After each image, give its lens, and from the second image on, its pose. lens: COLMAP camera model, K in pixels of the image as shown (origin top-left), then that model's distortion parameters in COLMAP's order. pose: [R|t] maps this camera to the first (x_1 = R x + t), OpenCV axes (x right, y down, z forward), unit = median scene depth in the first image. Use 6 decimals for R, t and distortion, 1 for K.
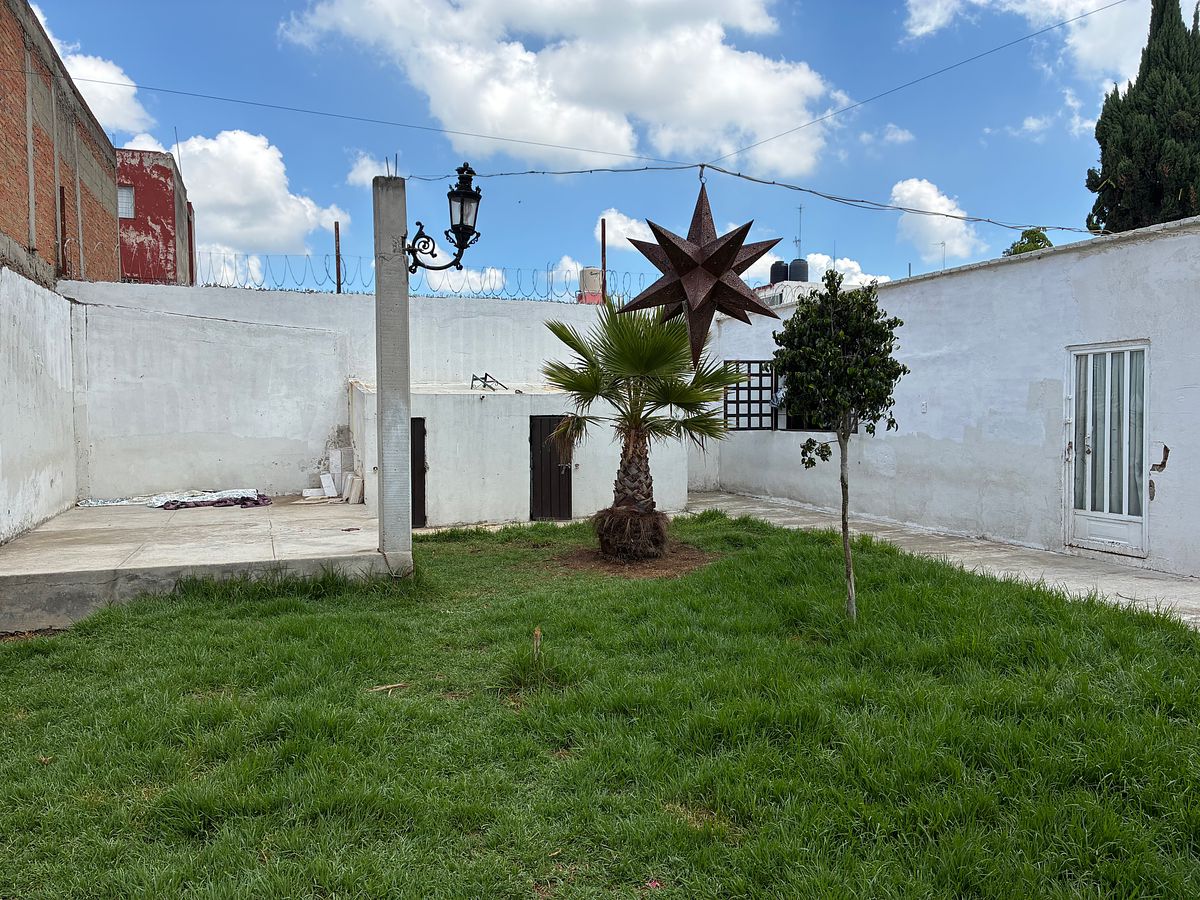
lens RADIAL K [[921.1, 0, 596.0], [0, 921.1, 445.4], [0, 0, 1]] dist [0.050401, -0.066883]
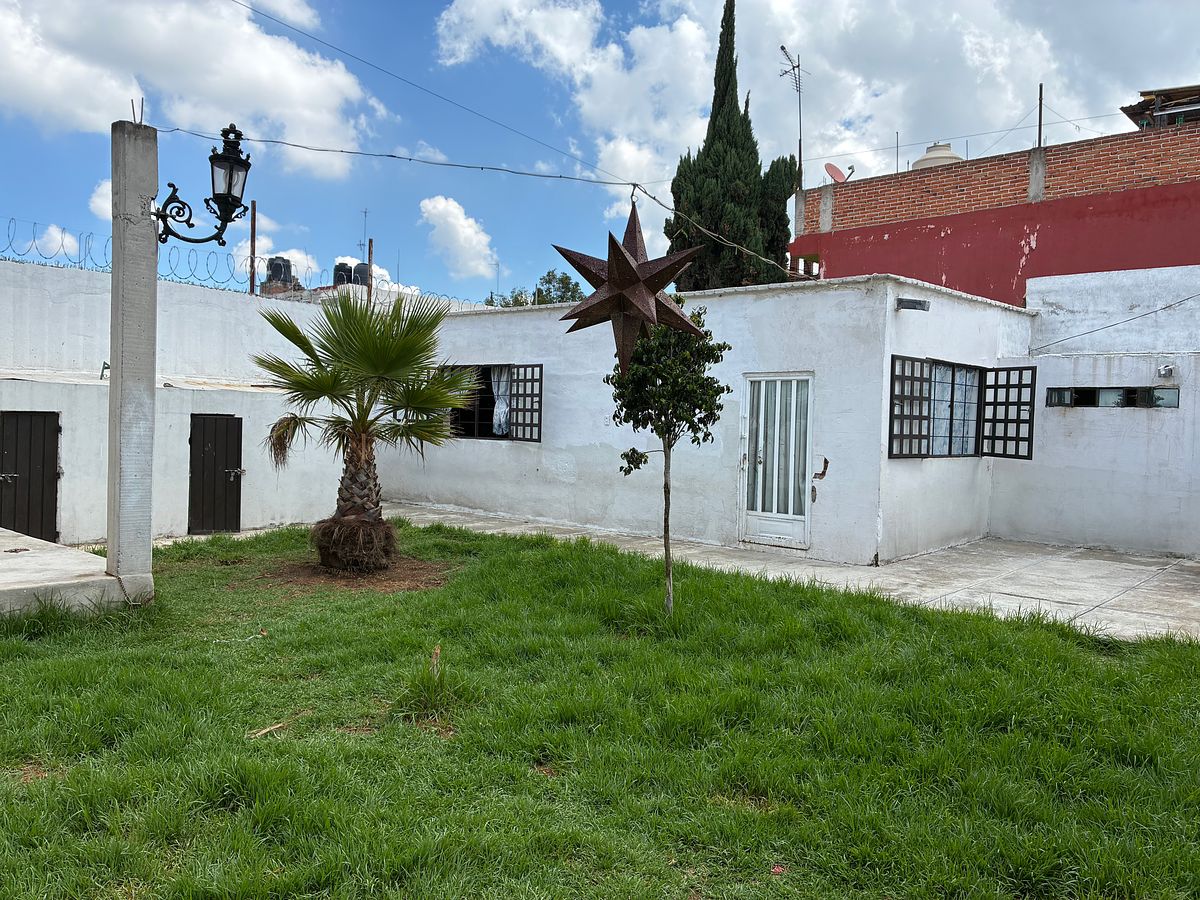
lens RADIAL K [[922.1, 0, 593.4], [0, 922.1, 447.3], [0, 0, 1]] dist [0.056927, -0.075682]
pose [[0.878466, 0.017834, 0.477472, -0.225168], [-0.015872, 0.999841, -0.008142, 0.000735], [-0.477541, -0.000426, 0.878609, 0.058467]]
